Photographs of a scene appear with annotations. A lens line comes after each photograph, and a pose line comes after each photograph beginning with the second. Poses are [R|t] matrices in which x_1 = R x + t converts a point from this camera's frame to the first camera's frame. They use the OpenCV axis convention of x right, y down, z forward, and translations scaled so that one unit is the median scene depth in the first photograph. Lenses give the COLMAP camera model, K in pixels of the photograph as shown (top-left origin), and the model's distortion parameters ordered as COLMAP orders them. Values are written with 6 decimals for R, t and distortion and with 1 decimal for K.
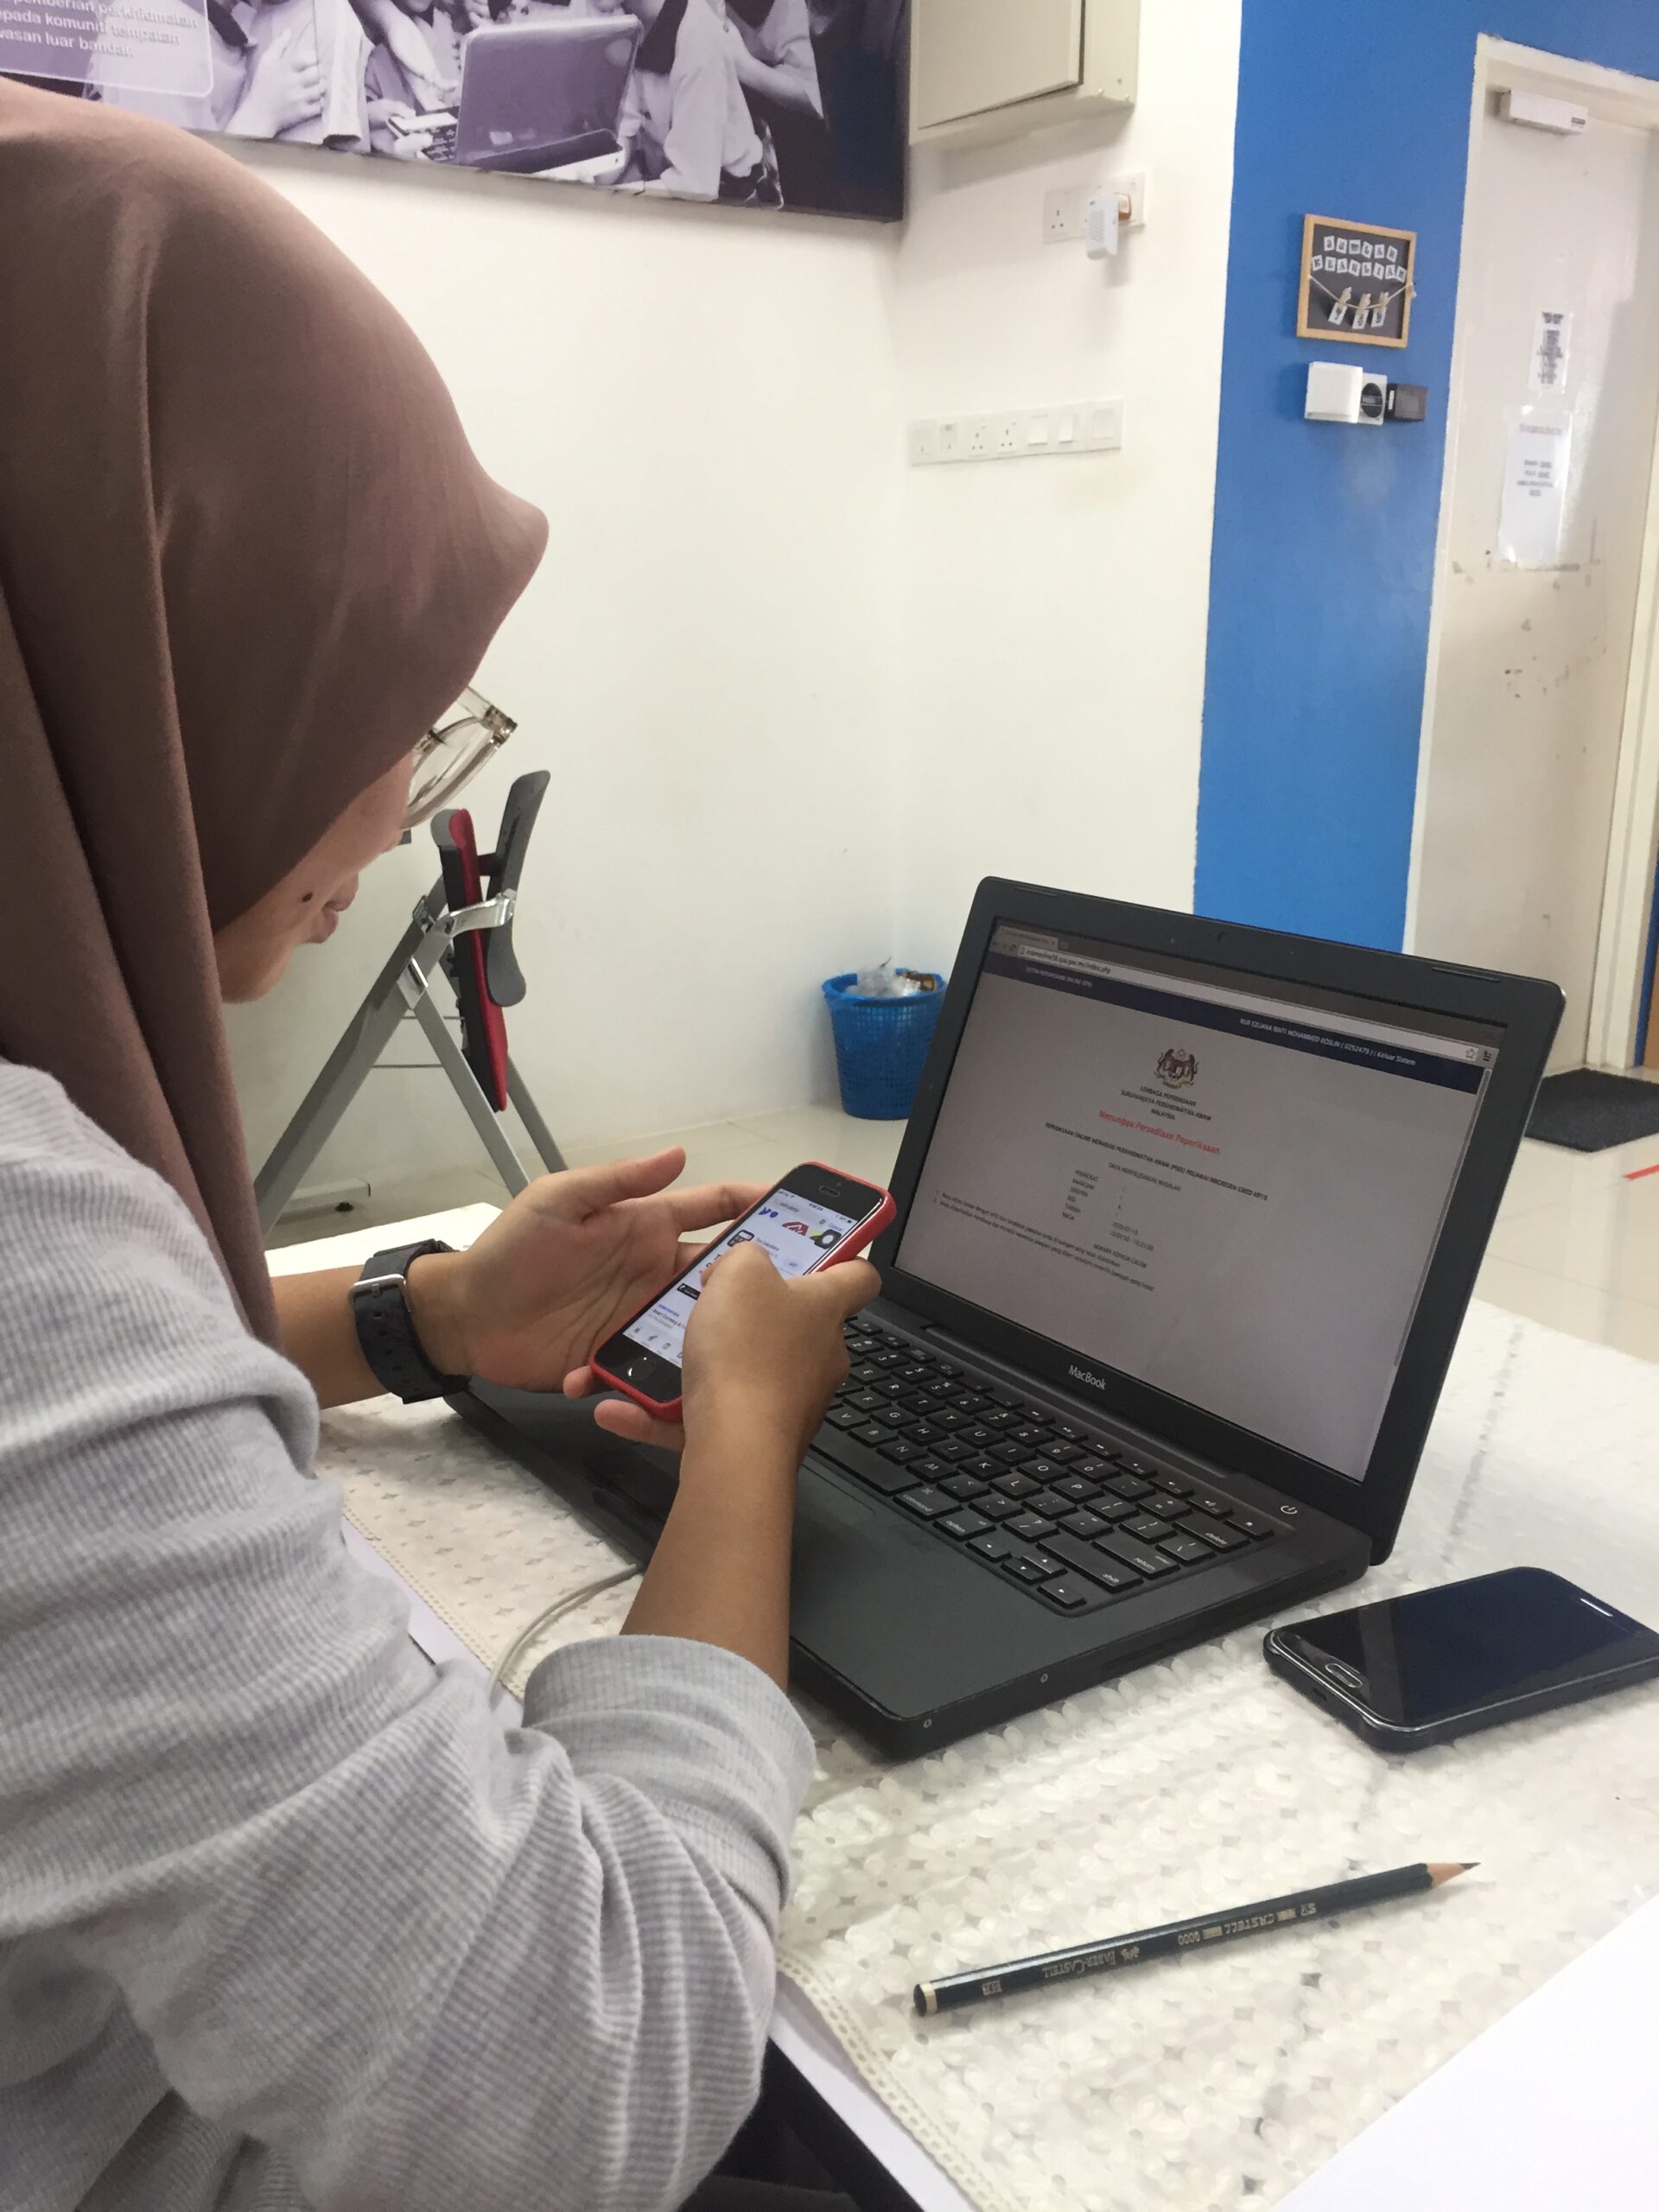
lens RADIAL K [[1883.5, 0, 826.1], [0, 1883.5, 1102.0], [0, 0, 1]] dist [0.076377, -0.096183]
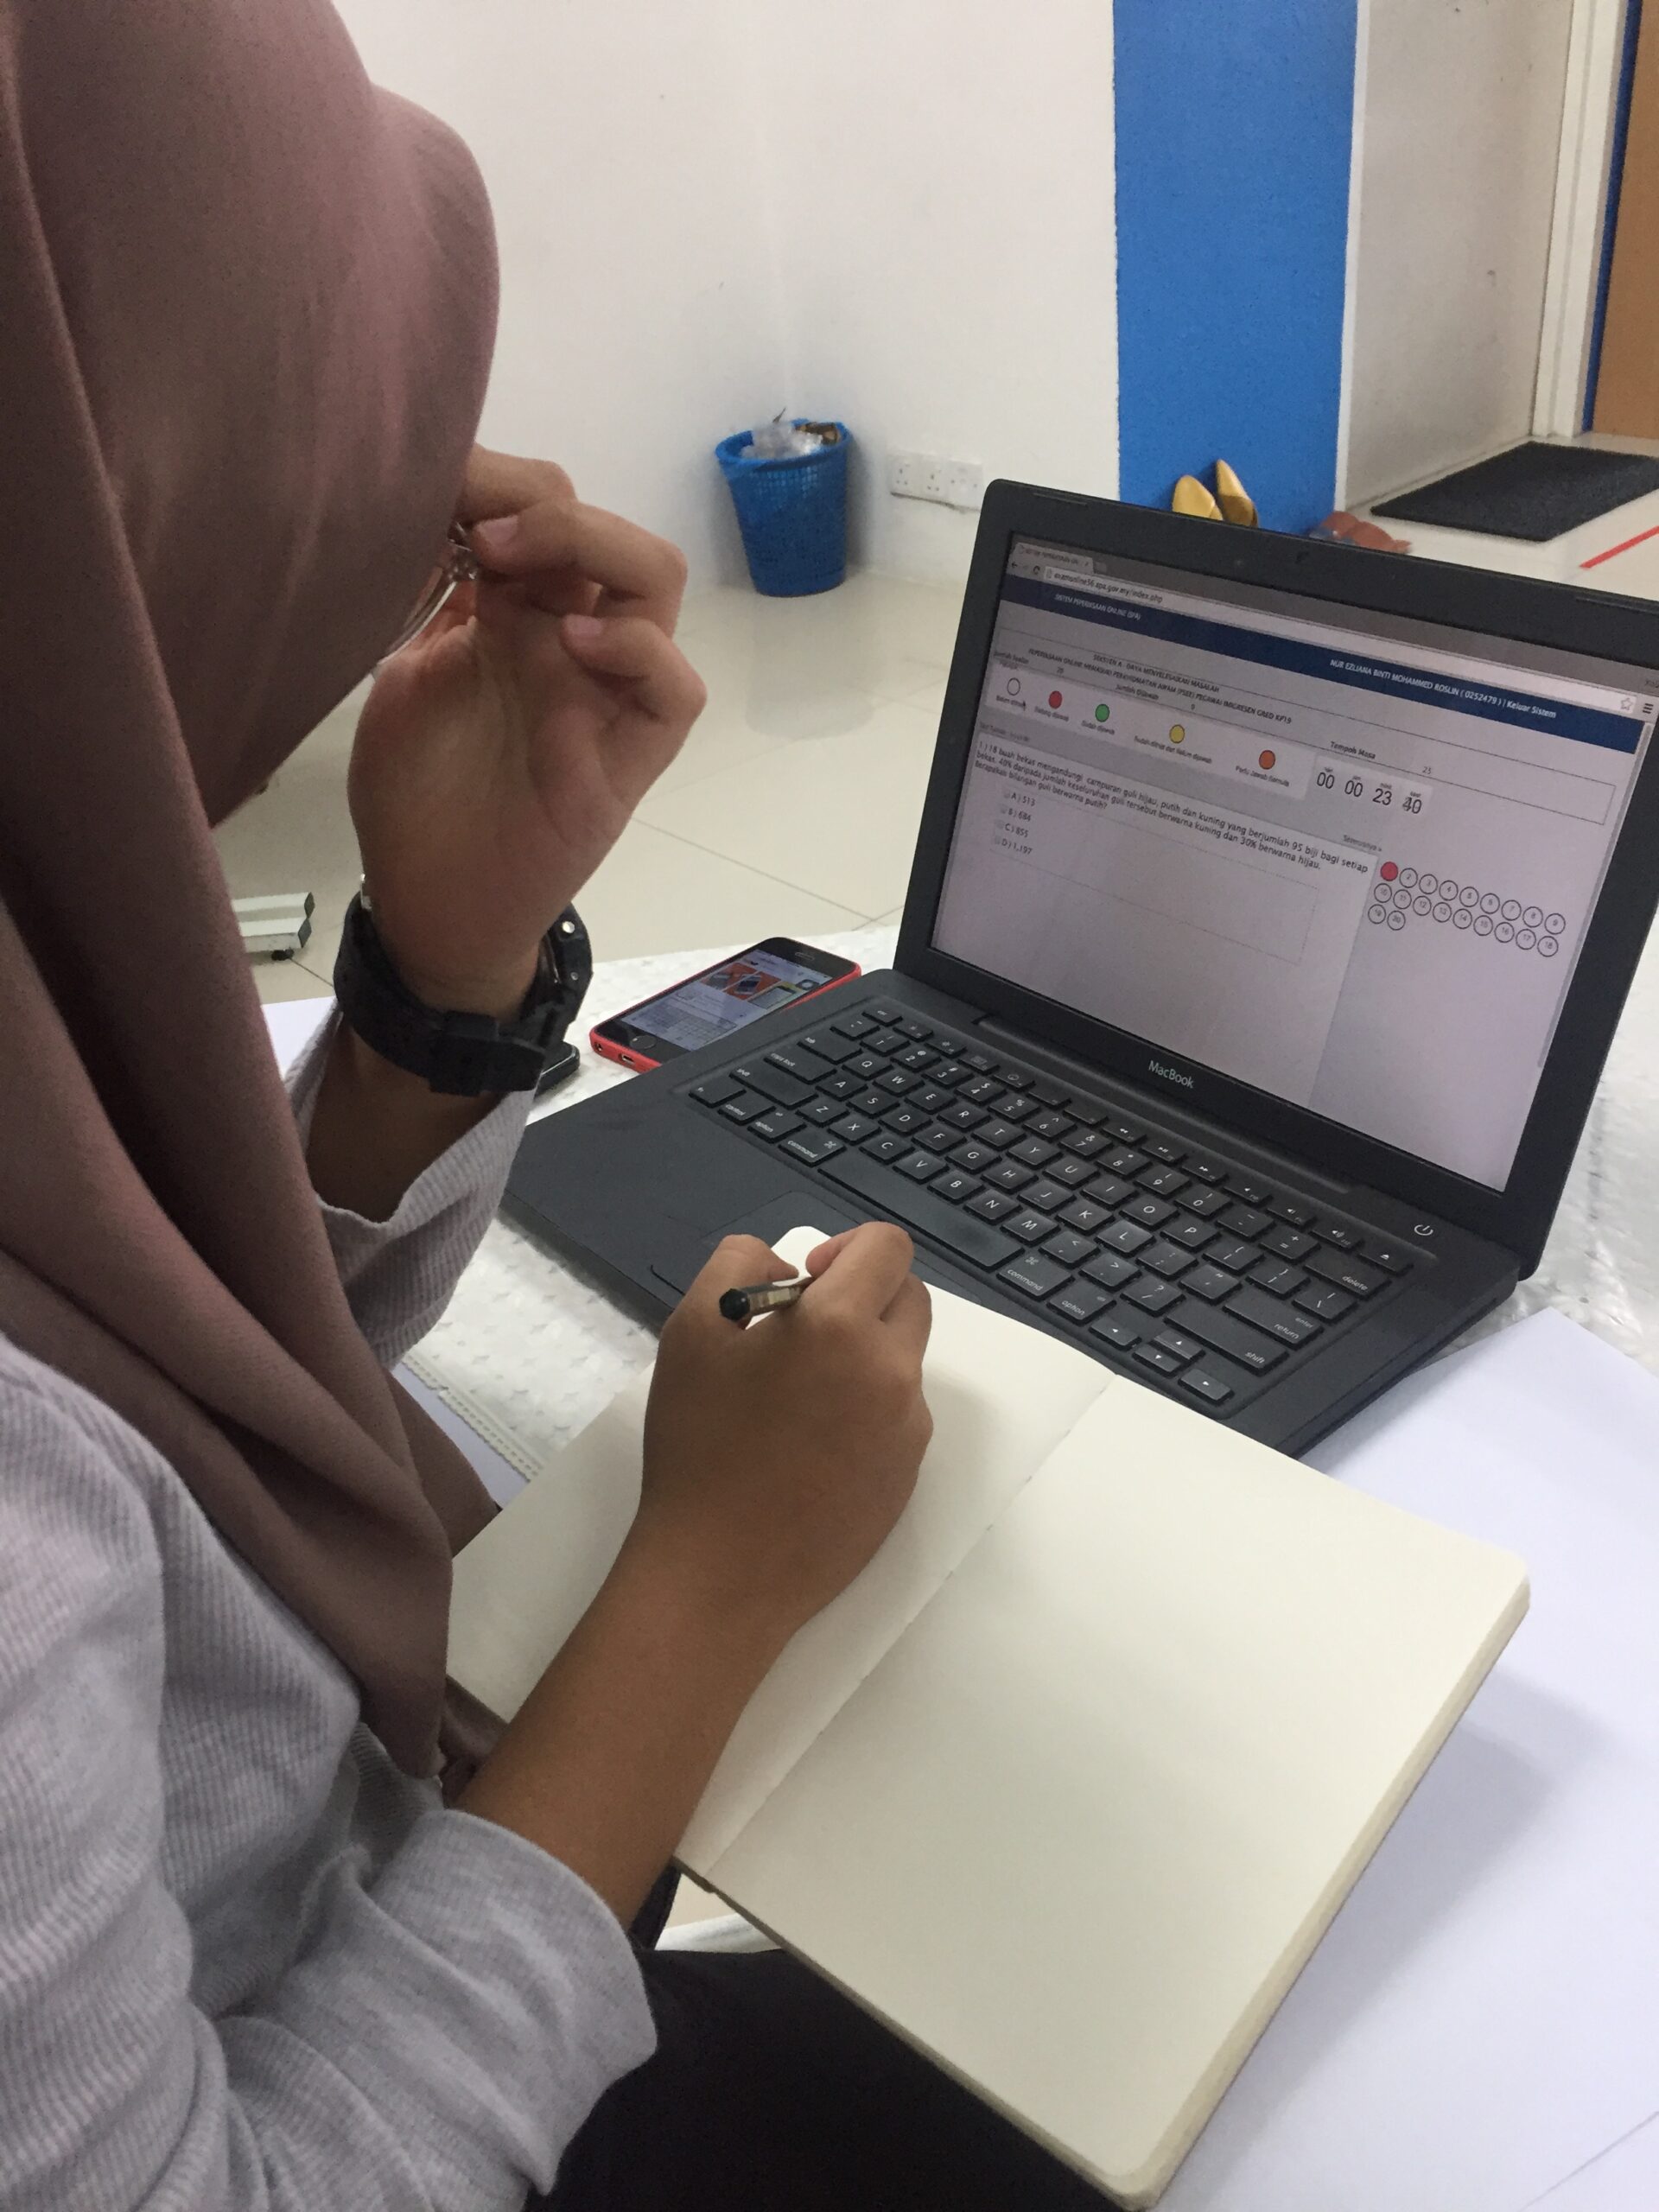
lens RADIAL K [[1883.5, 0, 826.1], [0, 1883.5, 1102.0], [0, 0, 1]] dist [0.076377, -0.096183]
pose [[0.991737, -0.125998, 0.024146, -0.046769], [0.113389, 0.948918, 0.294446, -0.119515], [-0.060012, -0.289275, 0.955363, 0.126530]]
